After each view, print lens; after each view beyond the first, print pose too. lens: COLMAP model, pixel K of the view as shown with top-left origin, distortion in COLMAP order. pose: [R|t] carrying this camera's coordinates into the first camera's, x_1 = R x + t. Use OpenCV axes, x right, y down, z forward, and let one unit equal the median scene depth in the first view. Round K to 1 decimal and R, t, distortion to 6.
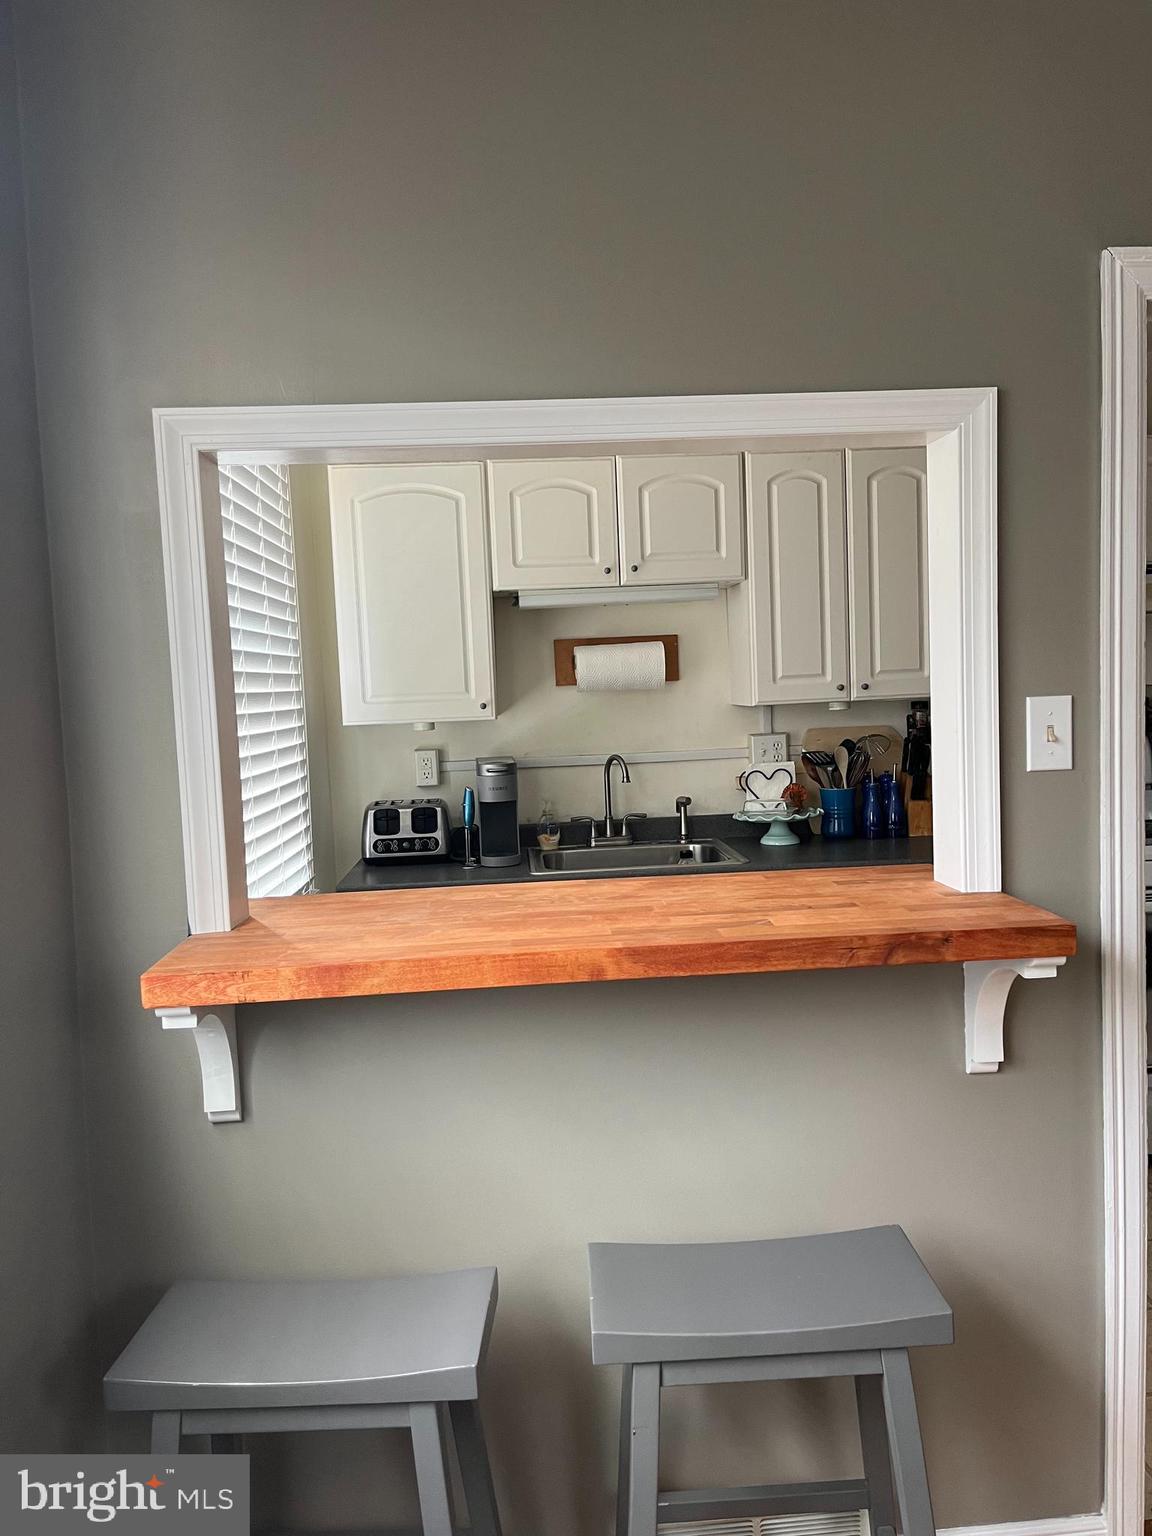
lens RADIAL K [[1165.7, 0, 578.1], [0, 1165.7, 771.1], [0, 0, 1]] dist [0.079946, -0.103798]
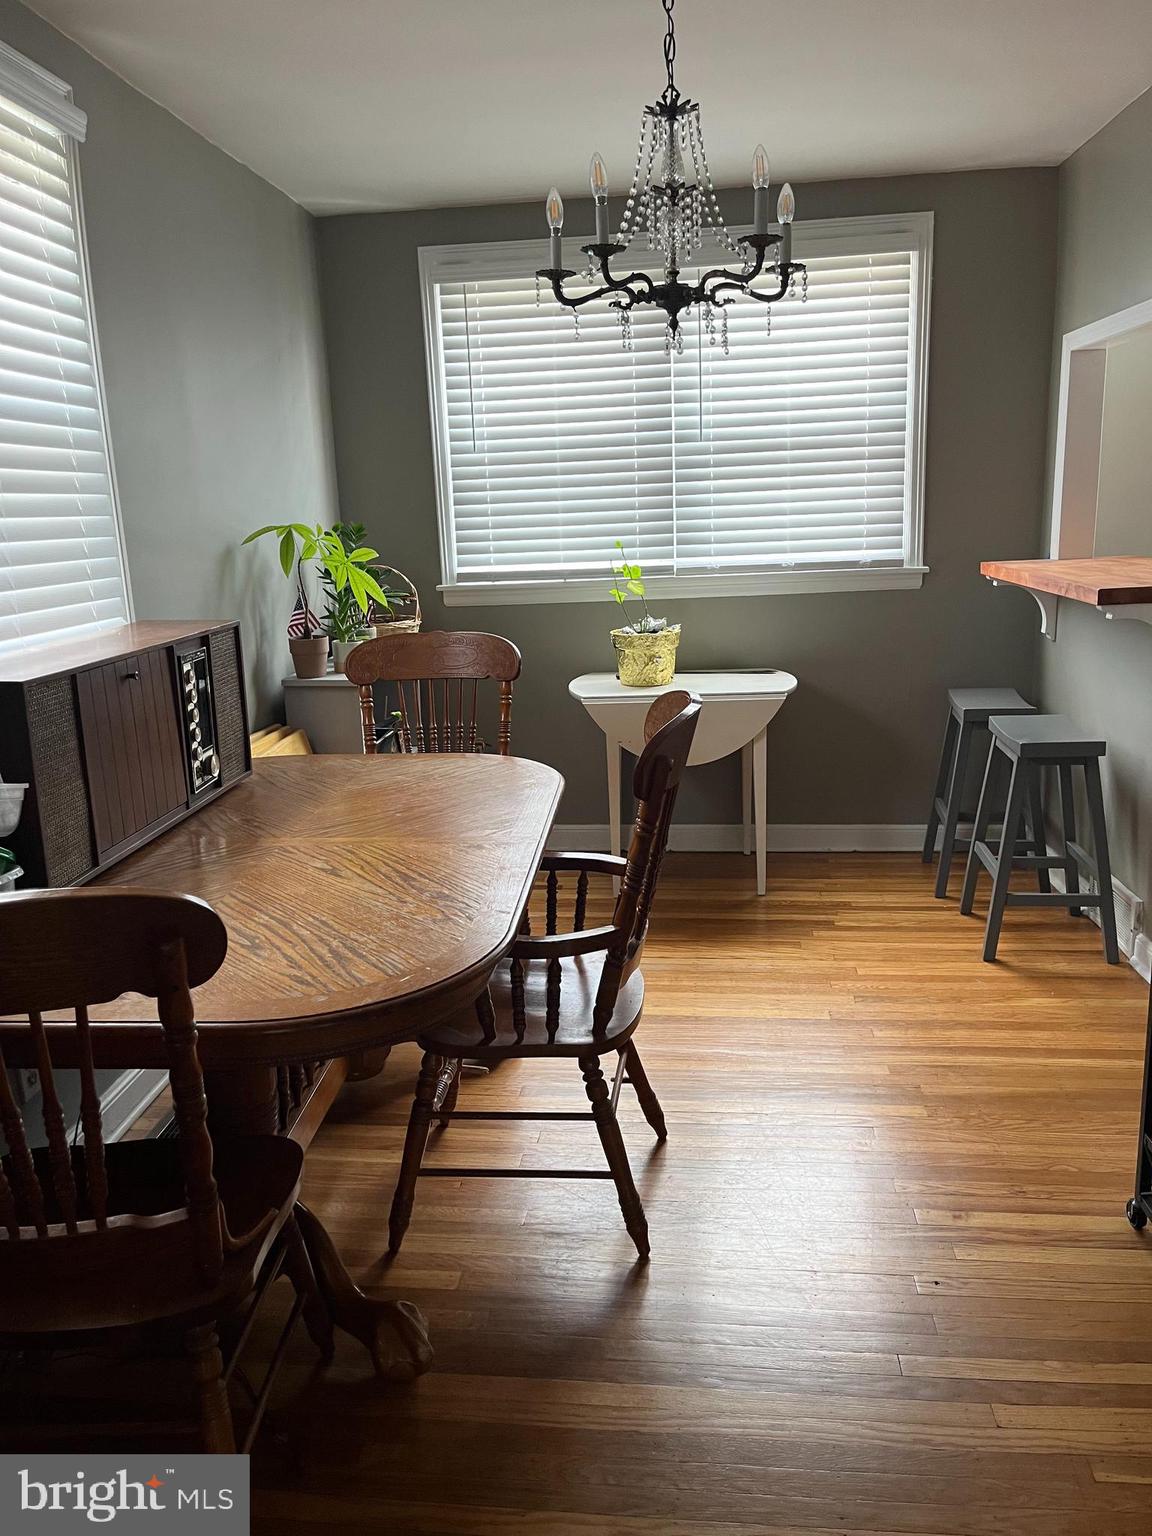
lens RADIAL K [[1165.7, 0, 568.1], [0, 1165.7, 770.1], [0, 0, 1]] dist [0.079946, -0.103798]
pose [[-0.160725, 0.268172, -0.949869, 1.078336], [-0.027977, 0.960756, 0.275979, -0.041623], [0.986603, 0.070932, -0.146915, 0.190853]]
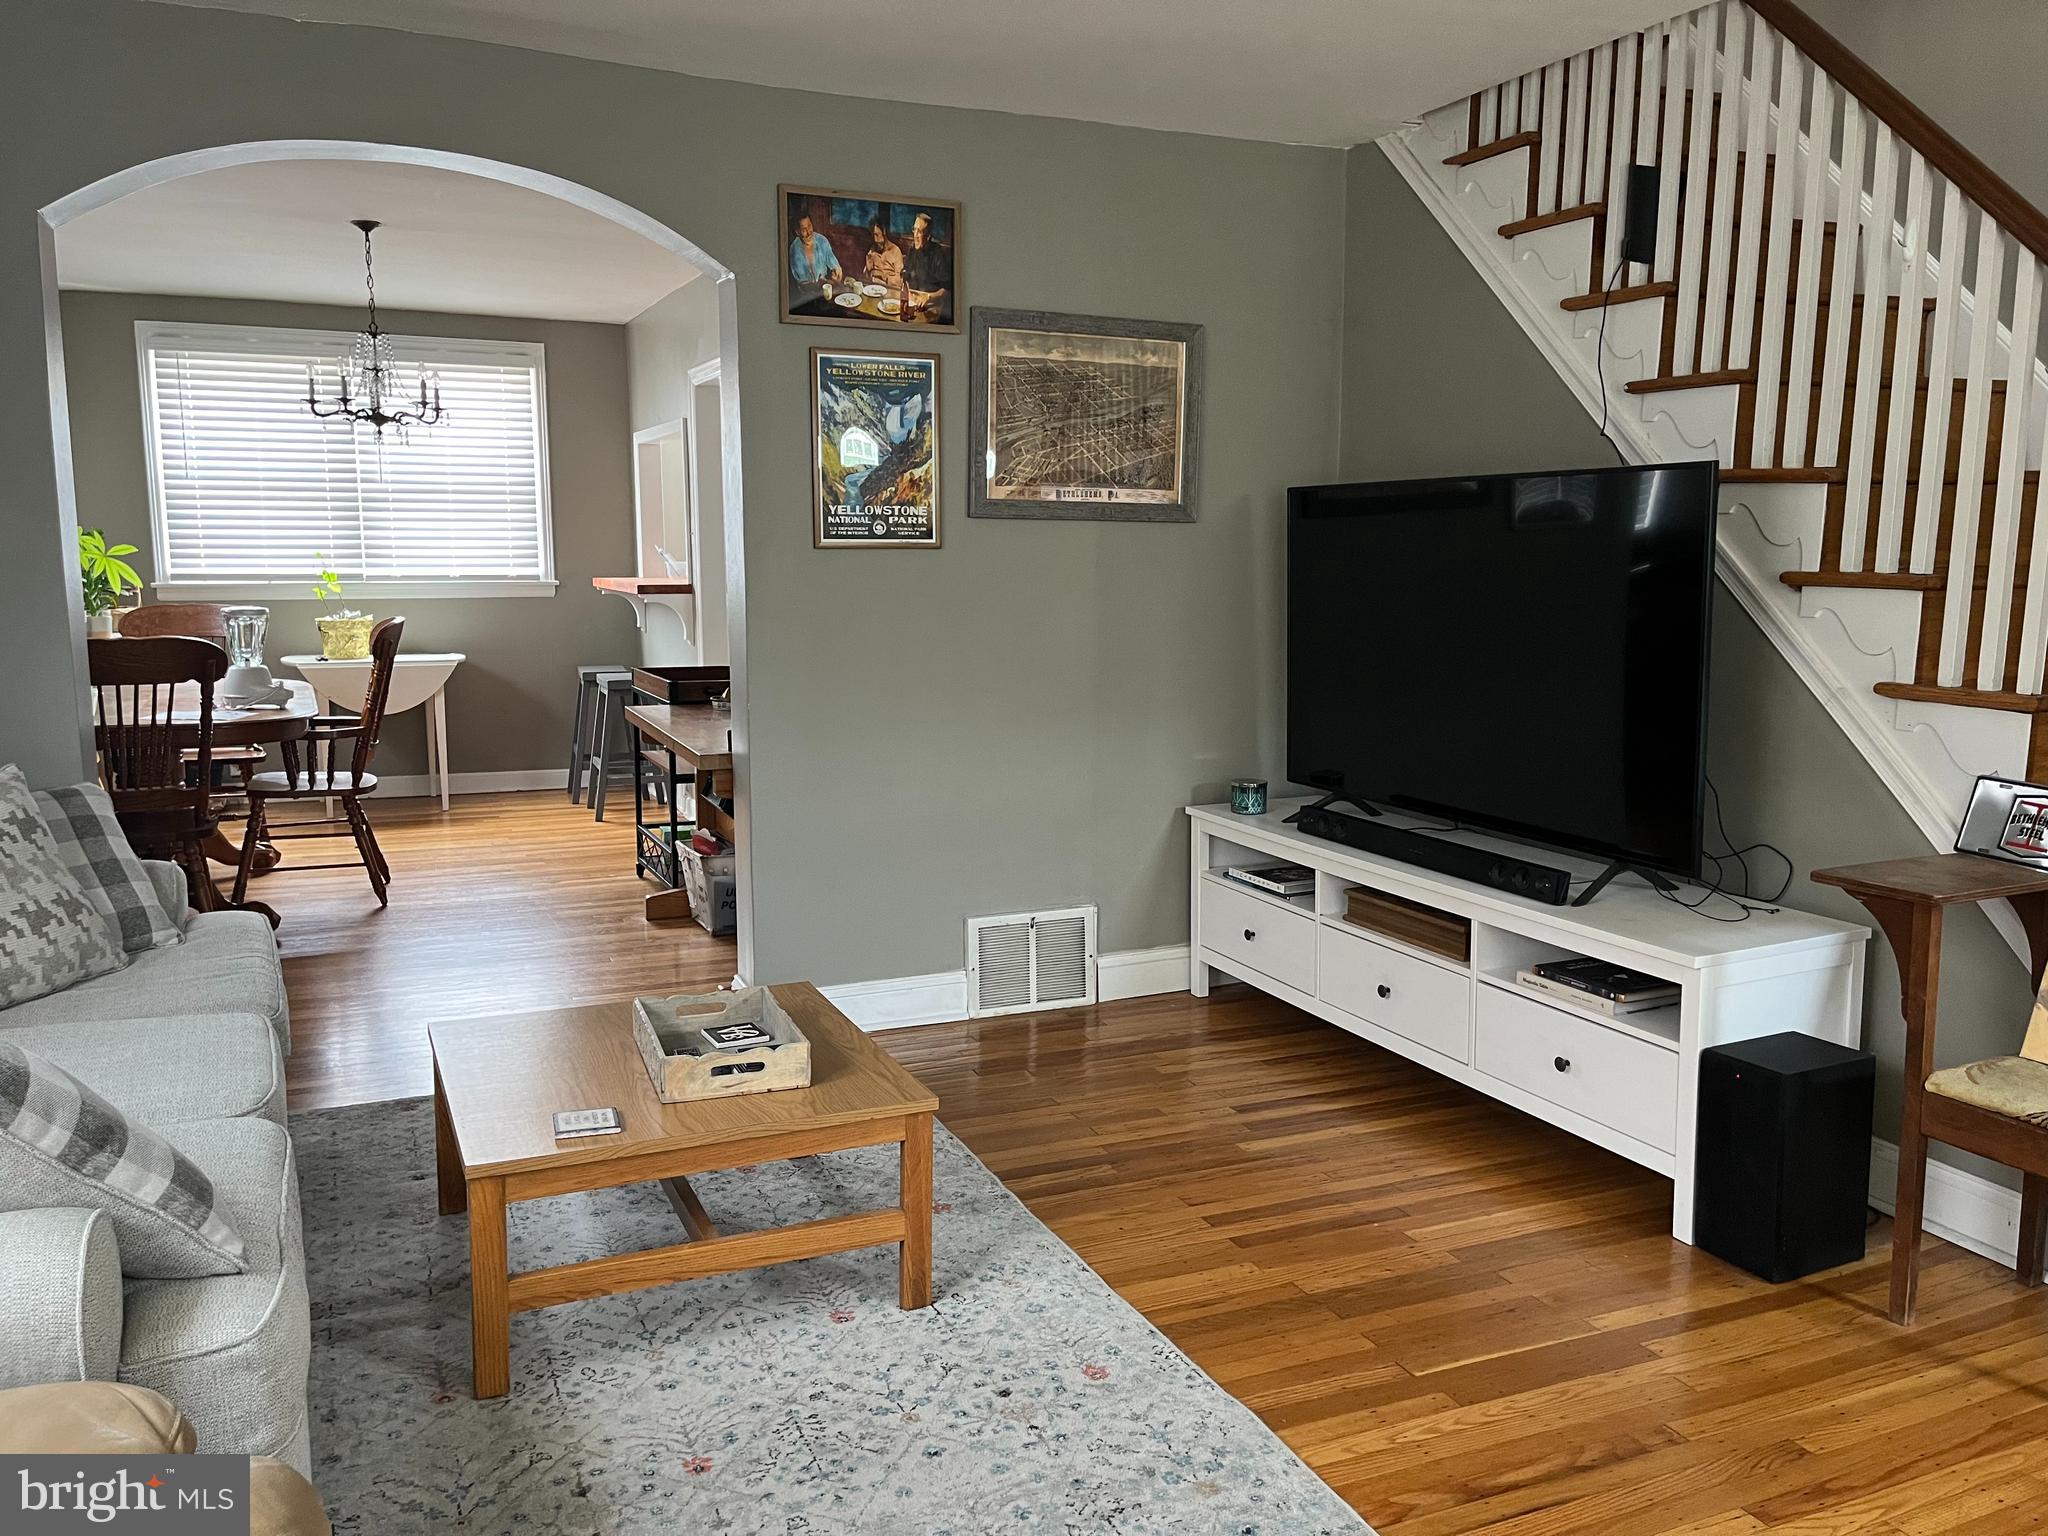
lens RADIAL K [[1554.3, 0, 1012.2], [0, 1554.3, 769.6], [0, 0, 1]] dist [0.079946, -0.103798]
pose [[0.339513, 0.177336, -0.923733, 2.211378], [-0.088486, 0.983733, 0.156332, -0.064693], [0.936430, 0.028661, 0.349682, 0.192592]]
